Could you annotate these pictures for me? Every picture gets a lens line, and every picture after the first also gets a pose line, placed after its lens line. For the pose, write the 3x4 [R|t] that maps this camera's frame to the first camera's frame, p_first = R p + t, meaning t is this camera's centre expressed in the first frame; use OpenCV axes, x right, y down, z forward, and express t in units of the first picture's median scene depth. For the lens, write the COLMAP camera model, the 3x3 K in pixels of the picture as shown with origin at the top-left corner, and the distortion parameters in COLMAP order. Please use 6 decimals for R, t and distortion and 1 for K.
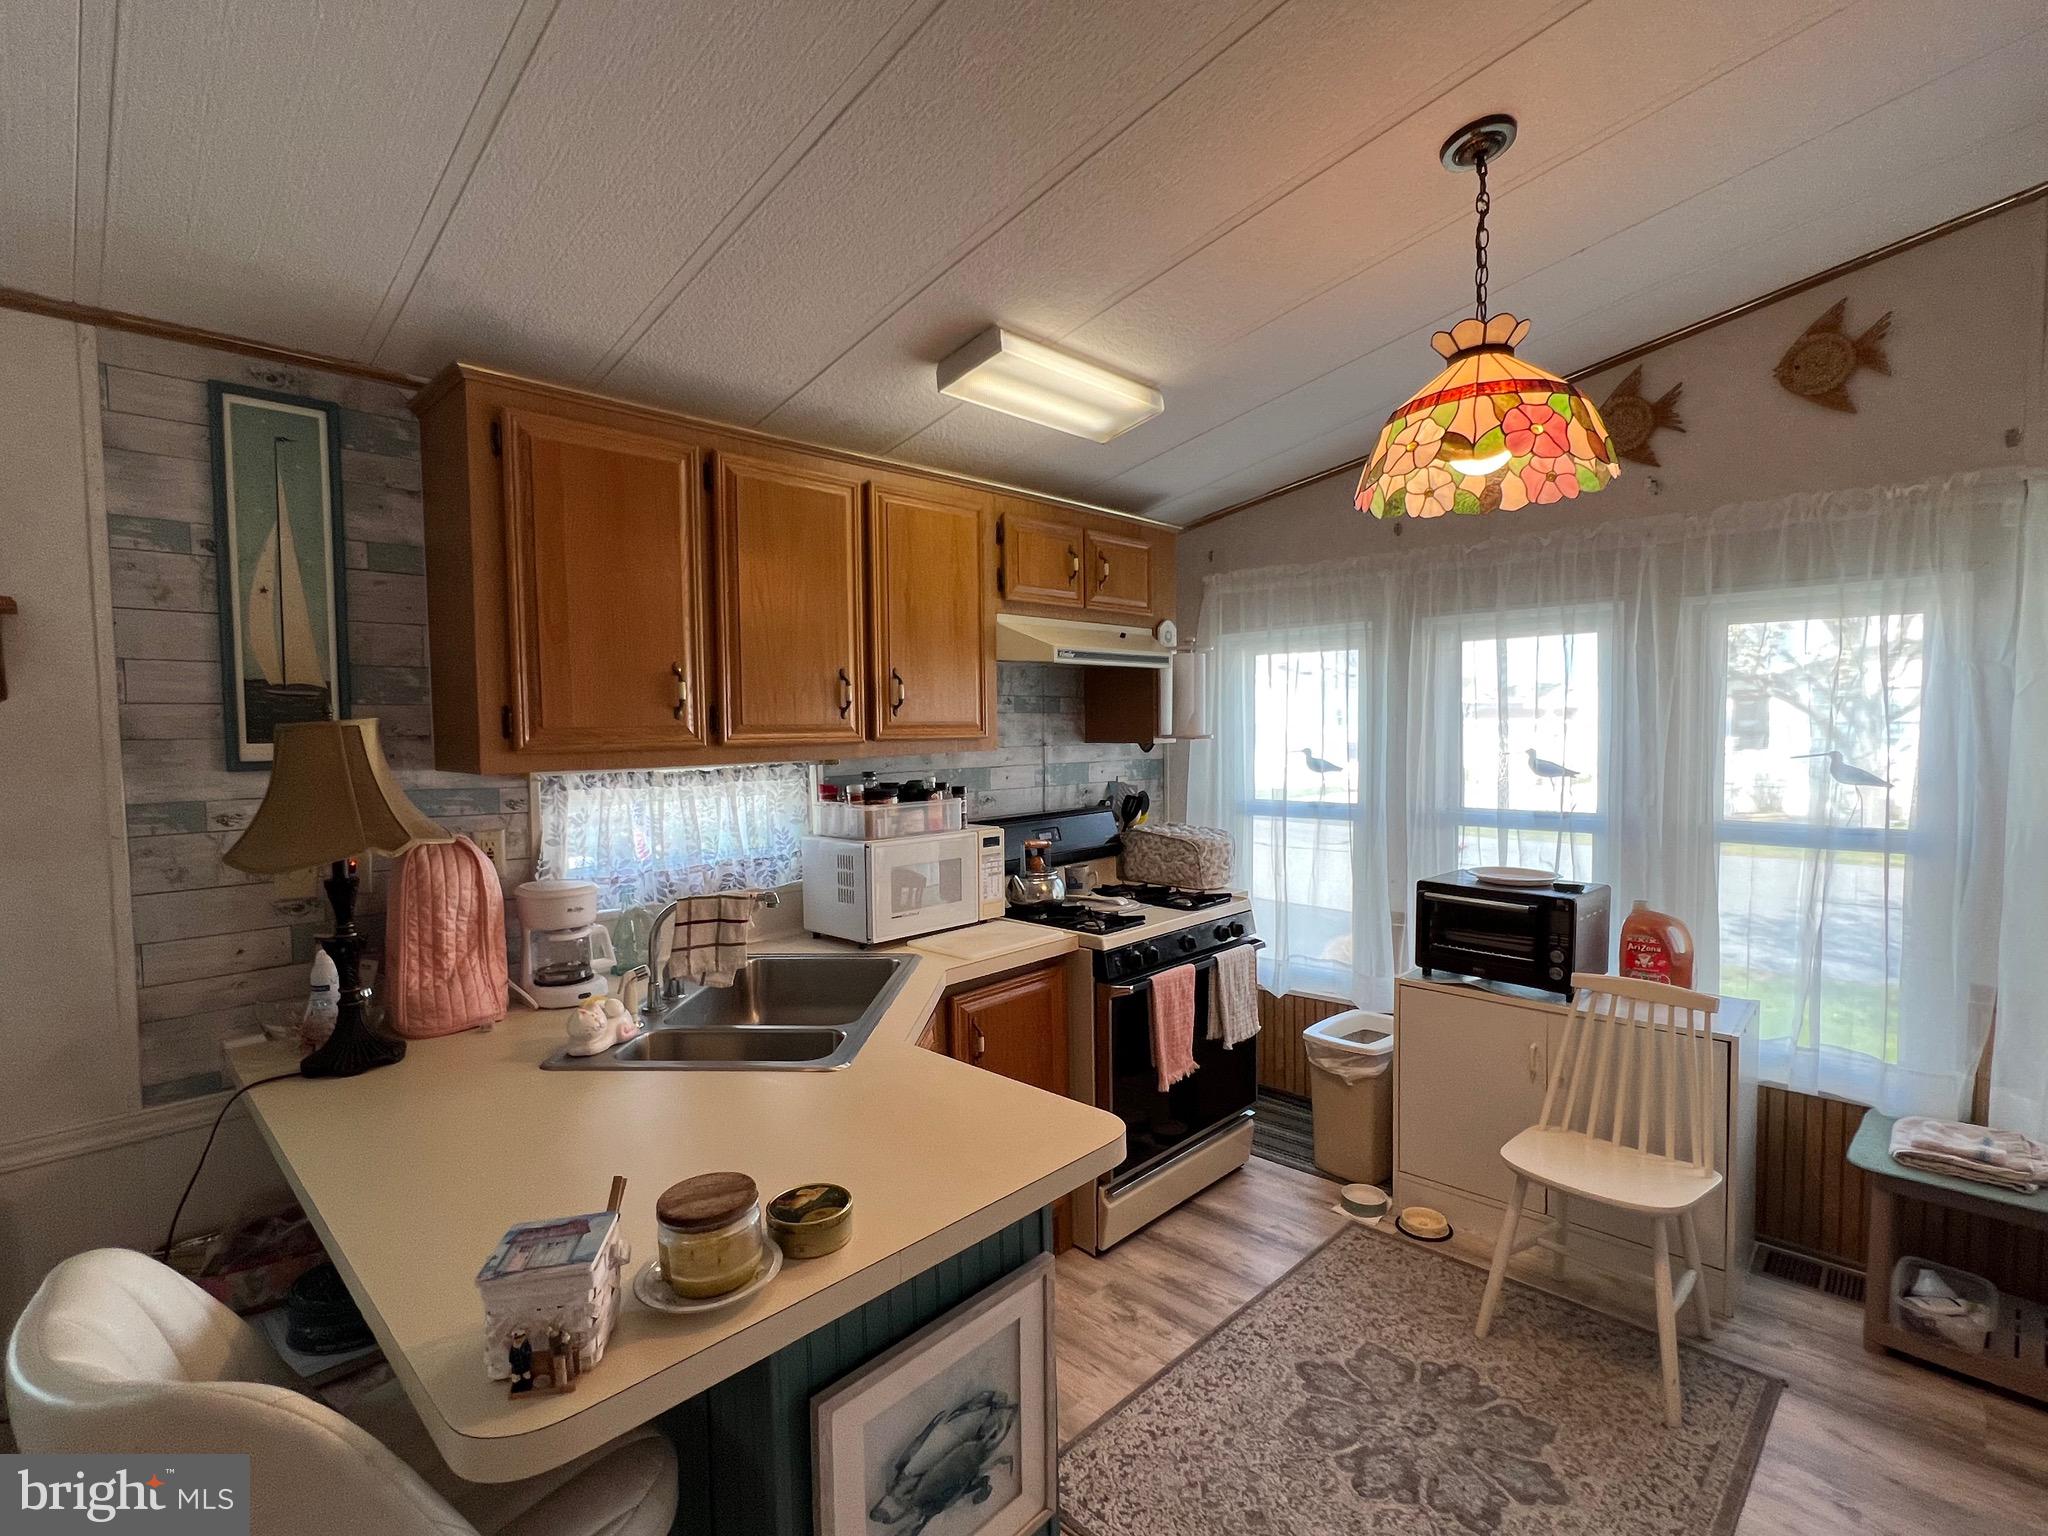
lens RADIAL K [[970.3, 0, 1015.5], [0, 970.3, 772.5], [0, 0, 1]] dist [-0.000081, -0.000306]
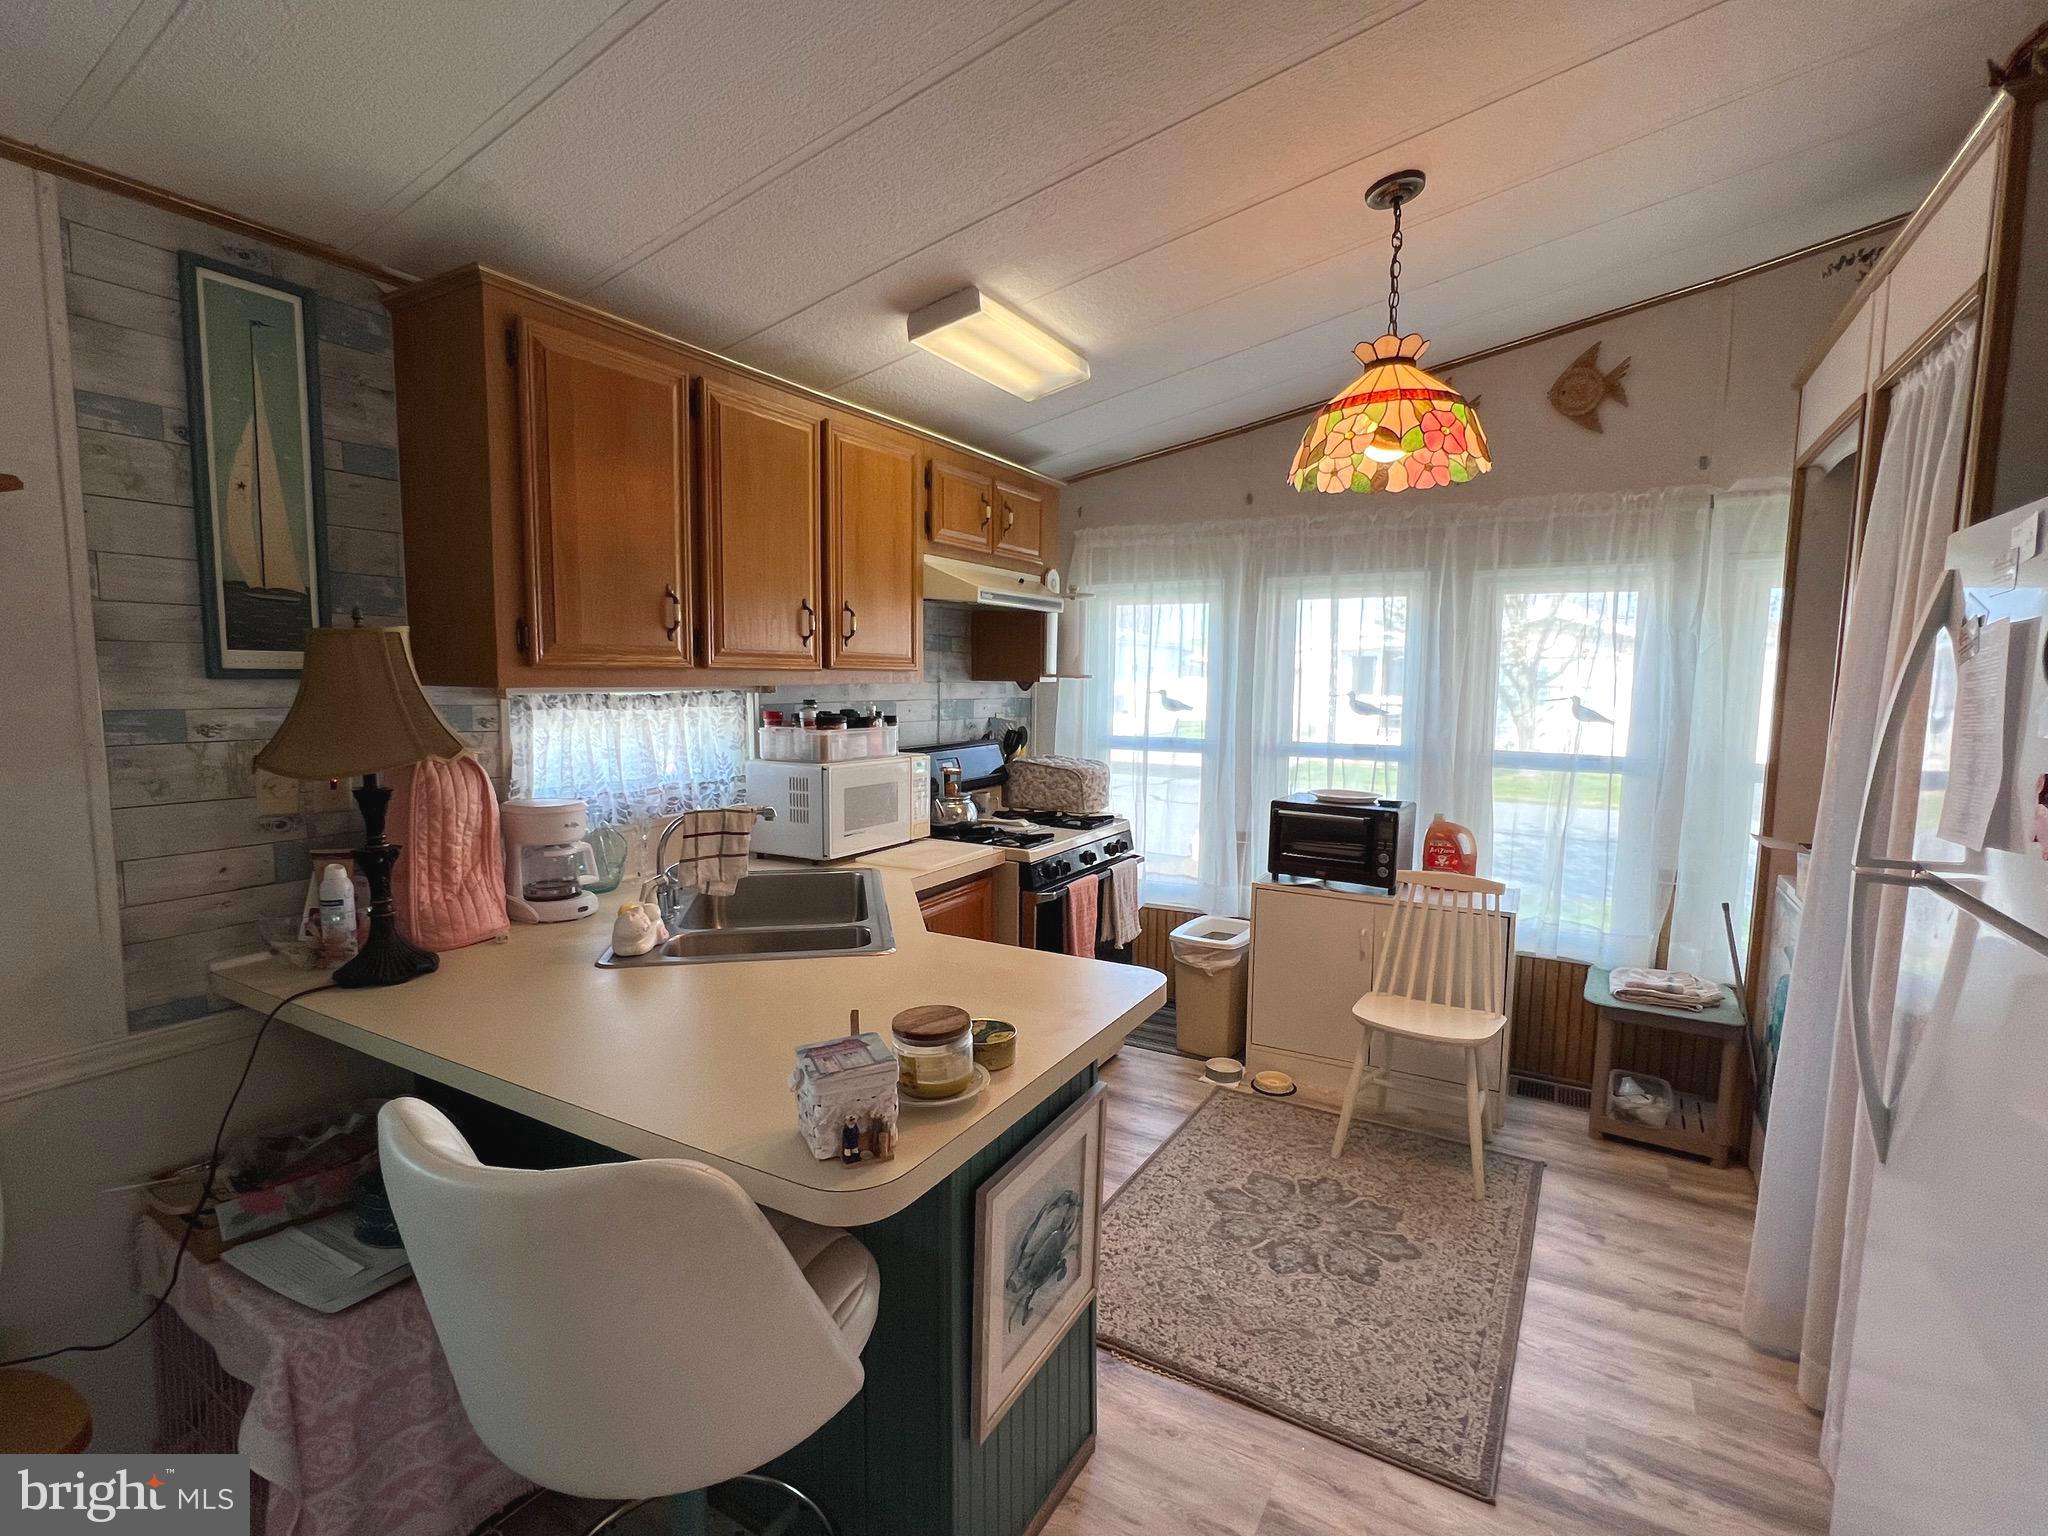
lens RADIAL K [[969.5, 0, 1015.6], [0, 969.5, 770.7], [0, 0, 1]] dist [-0.000436, -0.000112]
pose [[0.968919, -0.001192, 0.247376, -0.236742], [-0.010737, 0.998843, 0.046867, 0.029565], [-0.247146, -0.048066, 0.967785, -0.087443]]
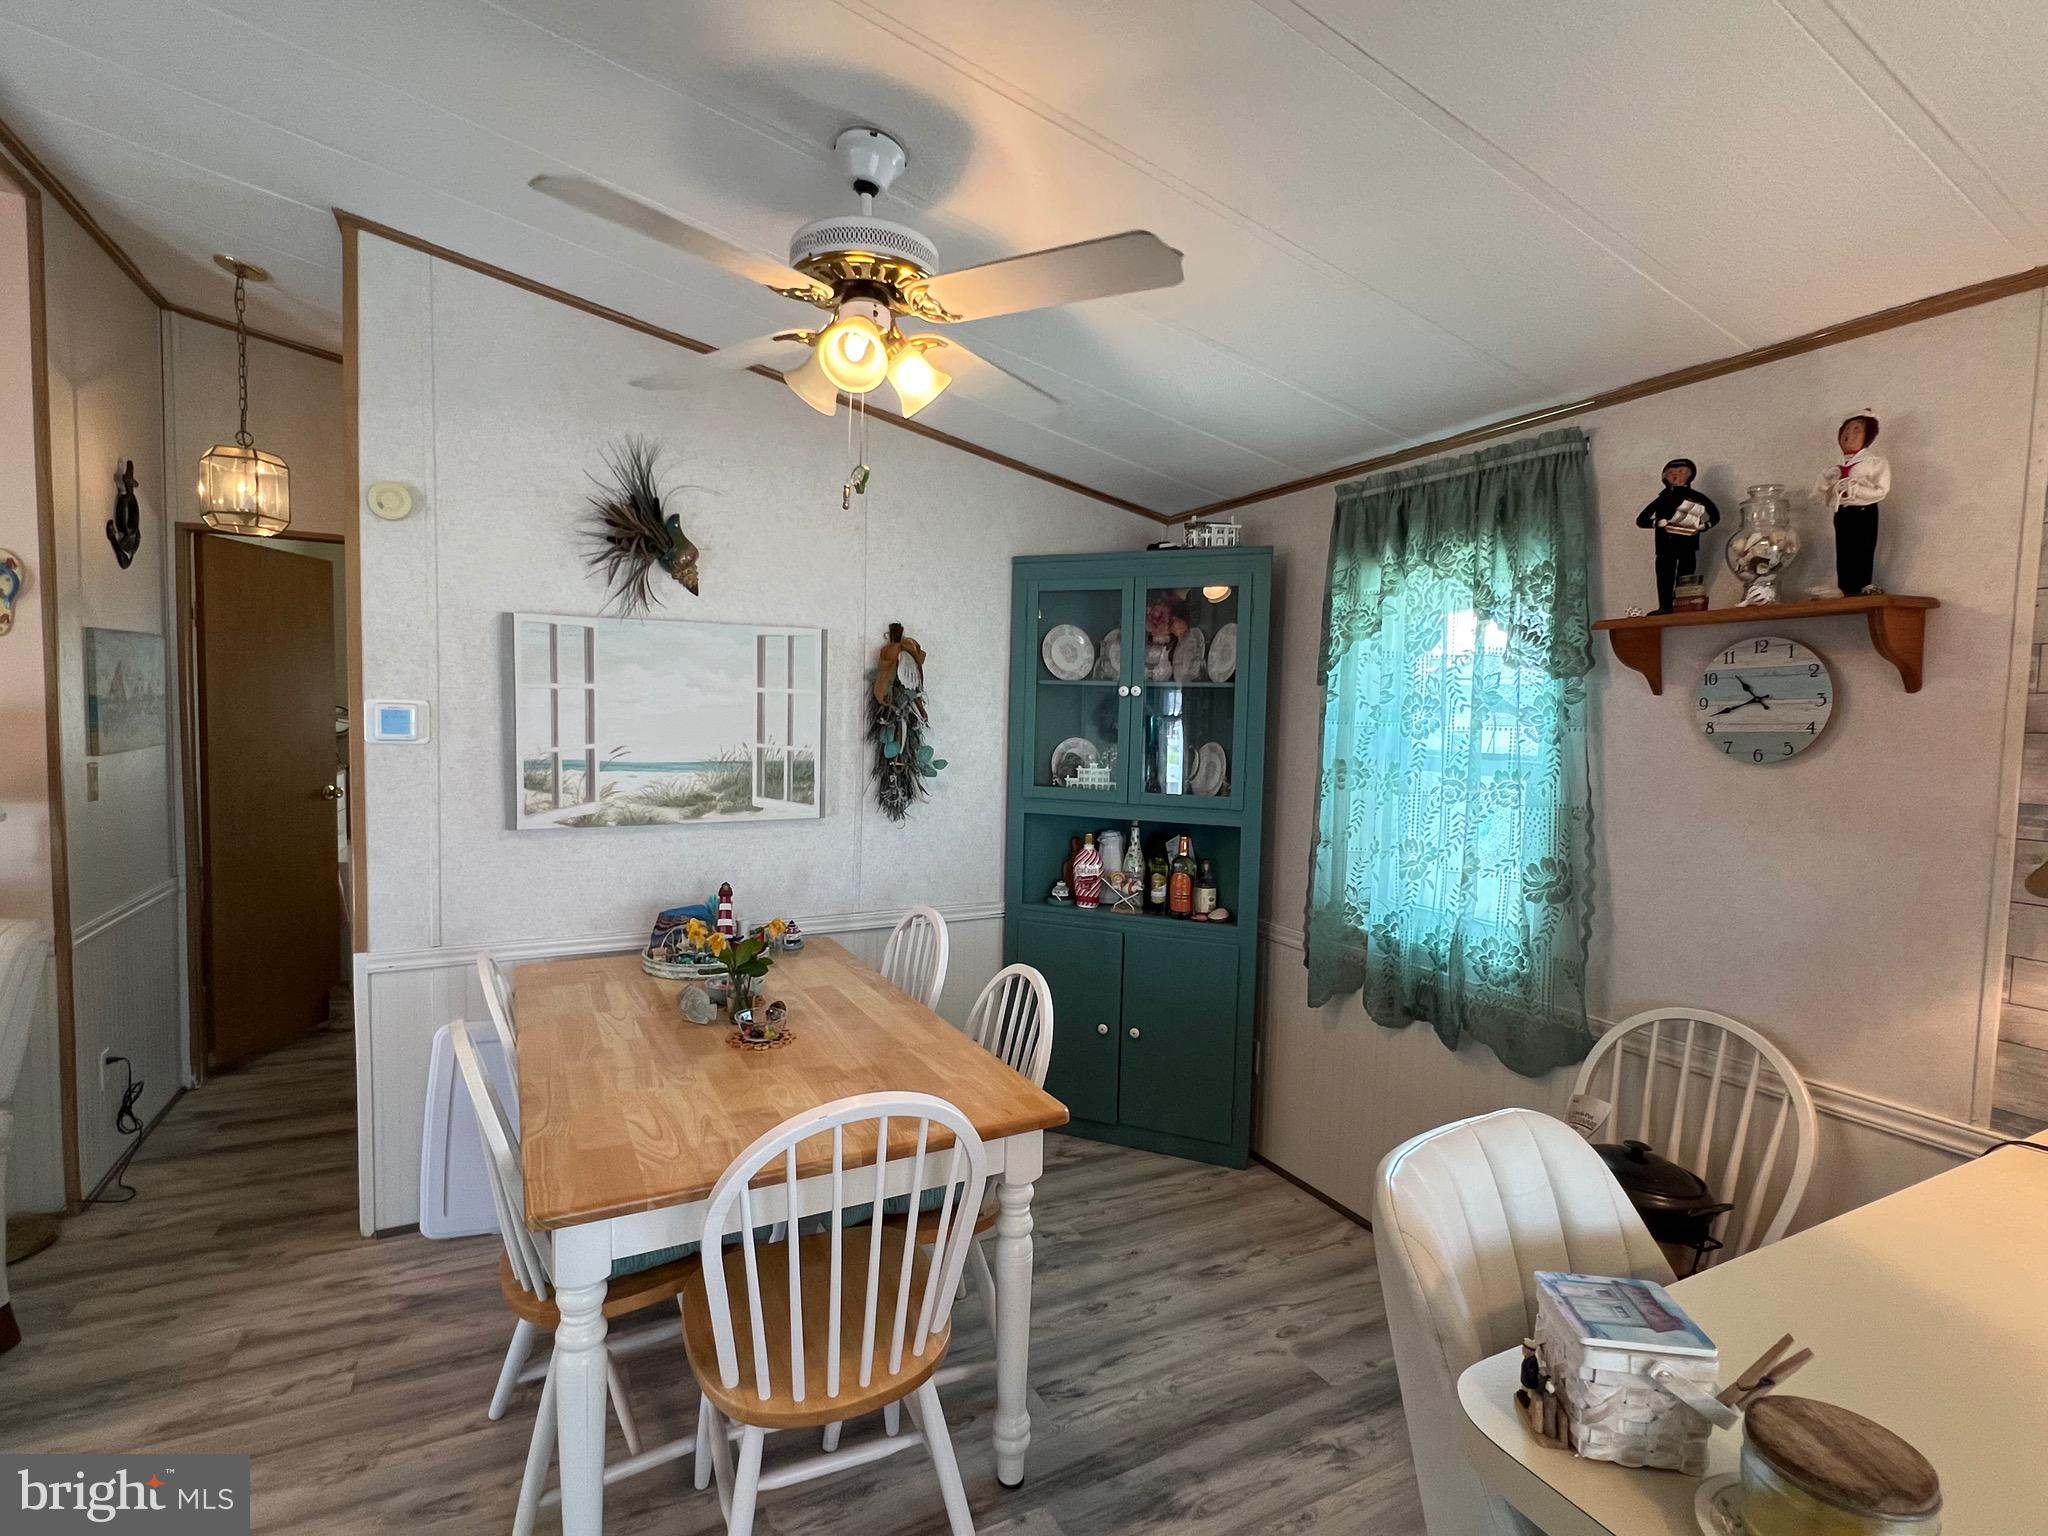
lens RADIAL K [[970.3, 0, 1015.5], [0, 970.3, 772.5], [0, 0, 1]] dist [-0.000081, -0.000306]
pose [[-0.313725, 0.066579, -0.947177, 0.198403], [-0.065788, 0.993617, 0.091633, -0.013614], [0.947232, 0.091061, -0.307343, 0.294438]]
